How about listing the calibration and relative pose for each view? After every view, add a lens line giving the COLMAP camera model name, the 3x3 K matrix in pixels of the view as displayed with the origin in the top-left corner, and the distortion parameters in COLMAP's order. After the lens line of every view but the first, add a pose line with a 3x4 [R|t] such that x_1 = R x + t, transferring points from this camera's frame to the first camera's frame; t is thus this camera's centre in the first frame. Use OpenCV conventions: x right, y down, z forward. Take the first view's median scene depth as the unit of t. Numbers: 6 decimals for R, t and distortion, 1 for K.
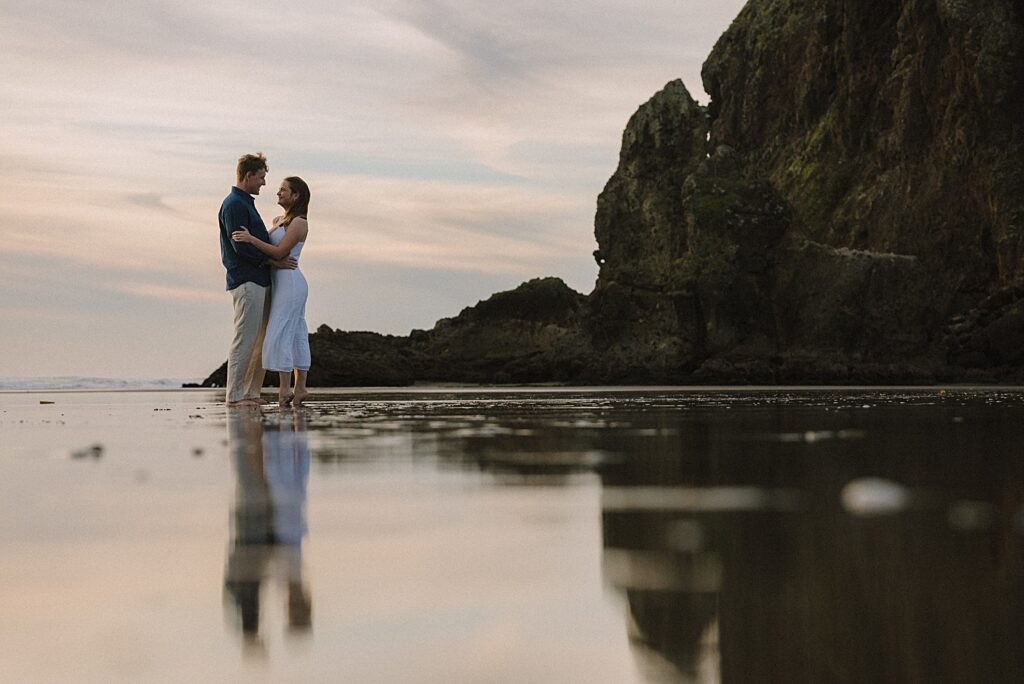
lens RADIAL K [[2137.9, 0, 514.8], [0, 2137.9, 313.2], [0, 0, 1]] dist [0.197521, 0.000000]
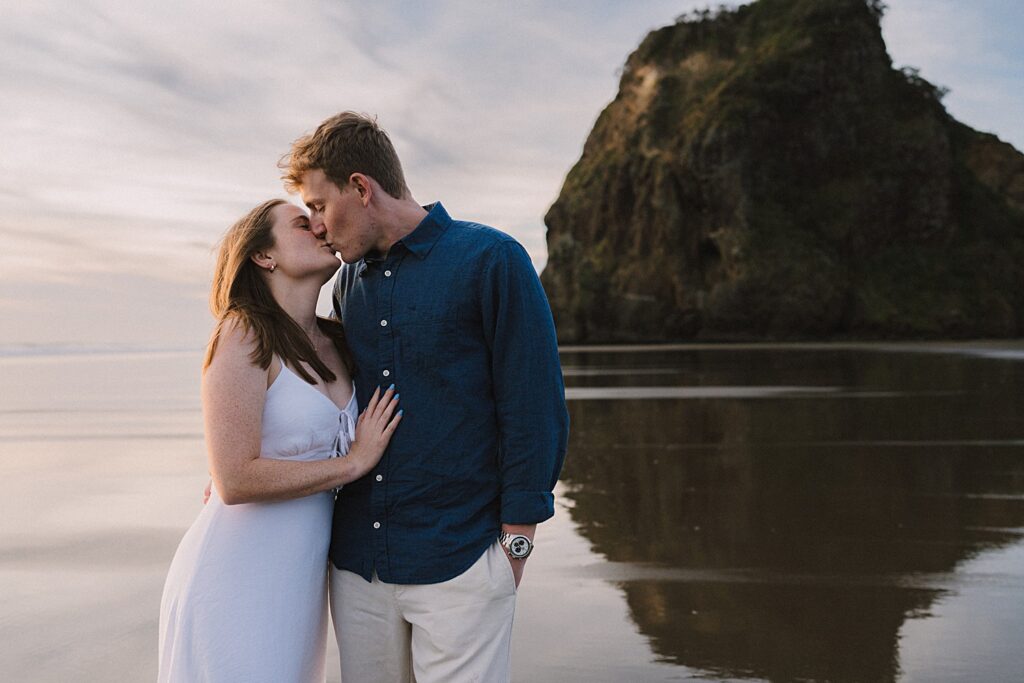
lens RADIAL K [[1026.0, 0, 477.0], [0, 1026.0, 331.3], [0, 0, 1]] dist [-0.000320, 0.000000]
pose [[0.994920, -0.012769, 0.099851, -0.169730], [0.010227, 0.999612, 0.025925, -0.019072], [-0.100144, -0.024772, 0.994665, -0.288722]]
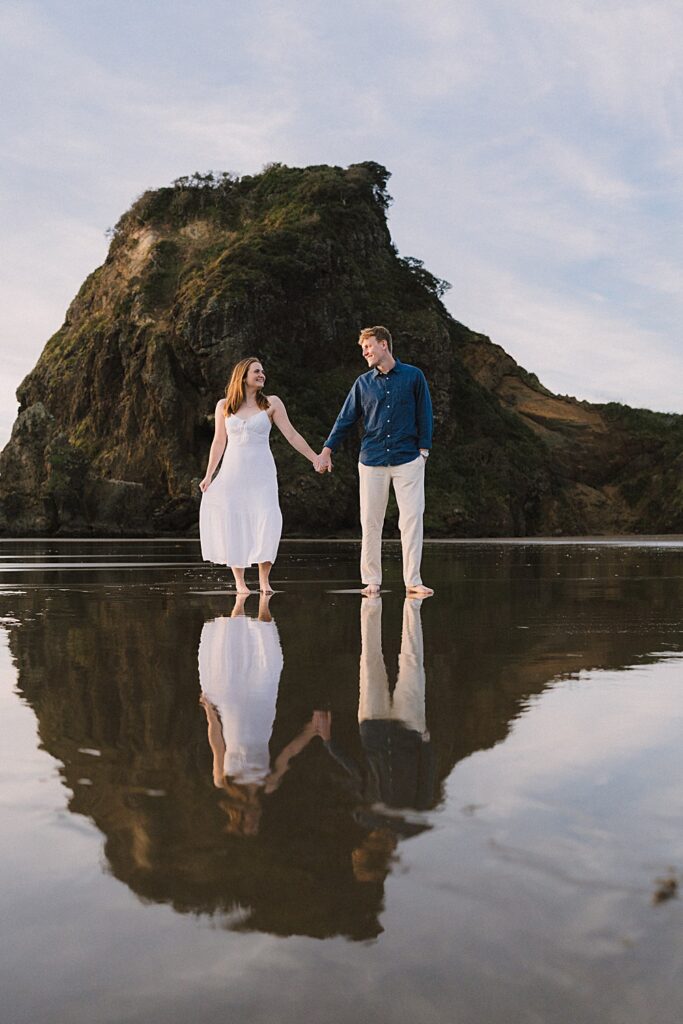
lens RADIAL K [[1026.0, 0, 342.0], [0, 1026.0, 491.2], [0, 0, 1]] dist [-0.000320, 0.000000]
pose [[0.895119, 0.024287, 0.445165, -0.117213], [-0.019923, 0.999697, -0.014480, -0.006100], [-0.445382, 0.004092, 0.895331, -0.110154]]
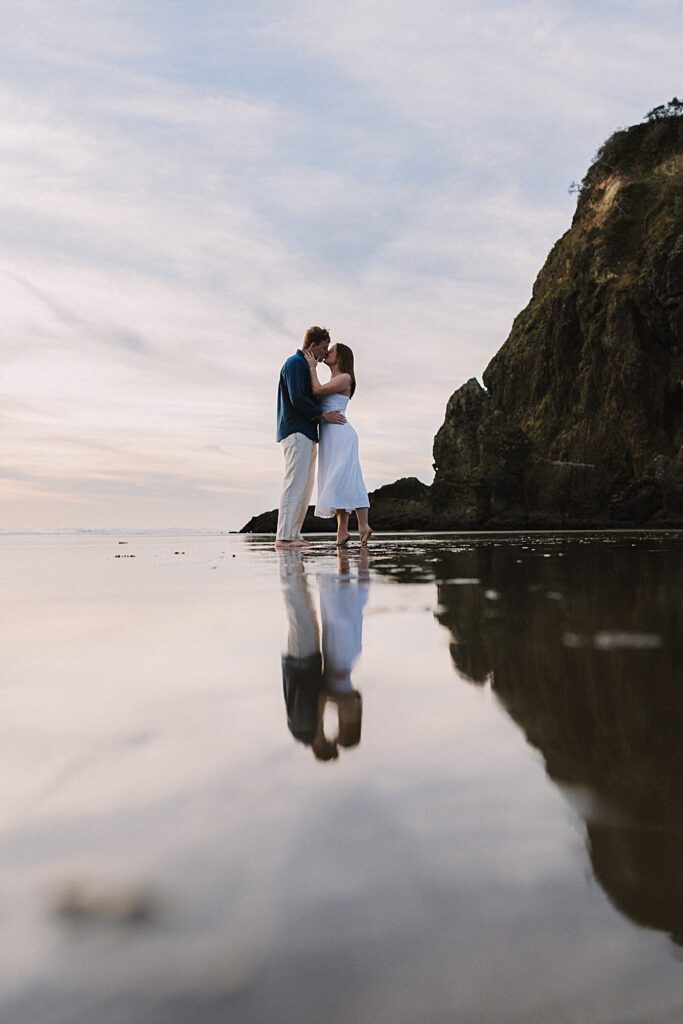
lens RADIAL K [[1026.0, 0, 333.1], [0, 1026.0, 502.0], [0, 0, 1]] dist [-0.000320, 0.000000]
pose [[0.998595, -0.007855, -0.052410, -0.005922], [0.008109, 0.999956, 0.004638, 0.001334], [0.052371, -0.005056, 0.998615, 0.036033]]
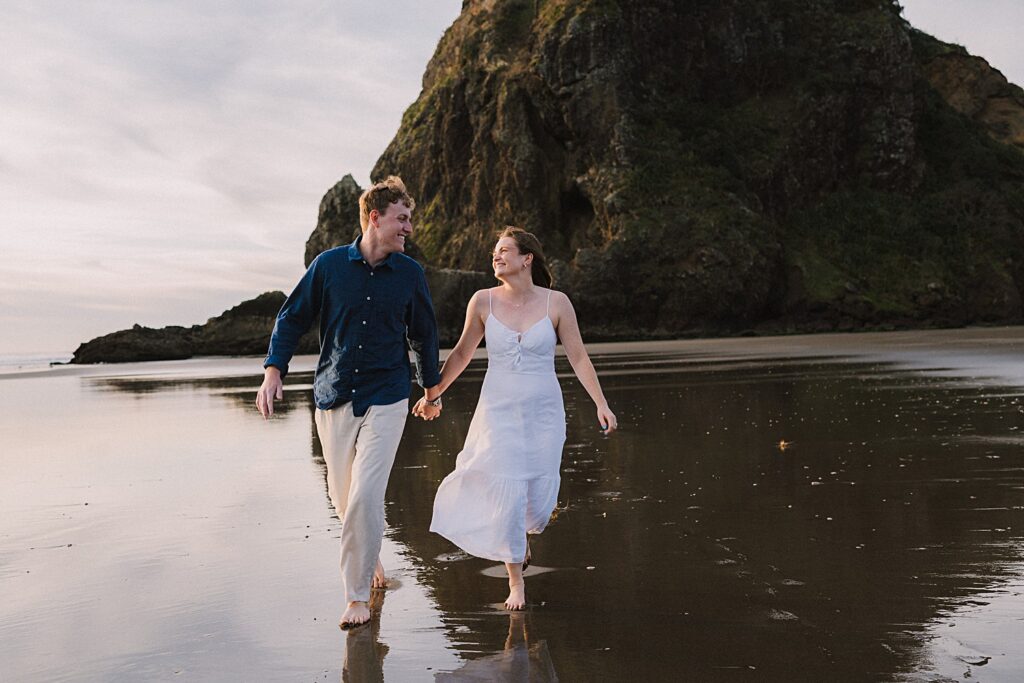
lens RADIAL K [[1026.0, 0, 511.7], [0, 1026.0, 361.3], [0, 0, 1]] dist [-0.000320, 0.000000]
pose [[0.978126, -0.044825, 0.203128, 0.029902], [0.033197, 0.997629, 0.060293, -0.003357], [-0.205349, -0.052231, 0.977294, 0.155633]]
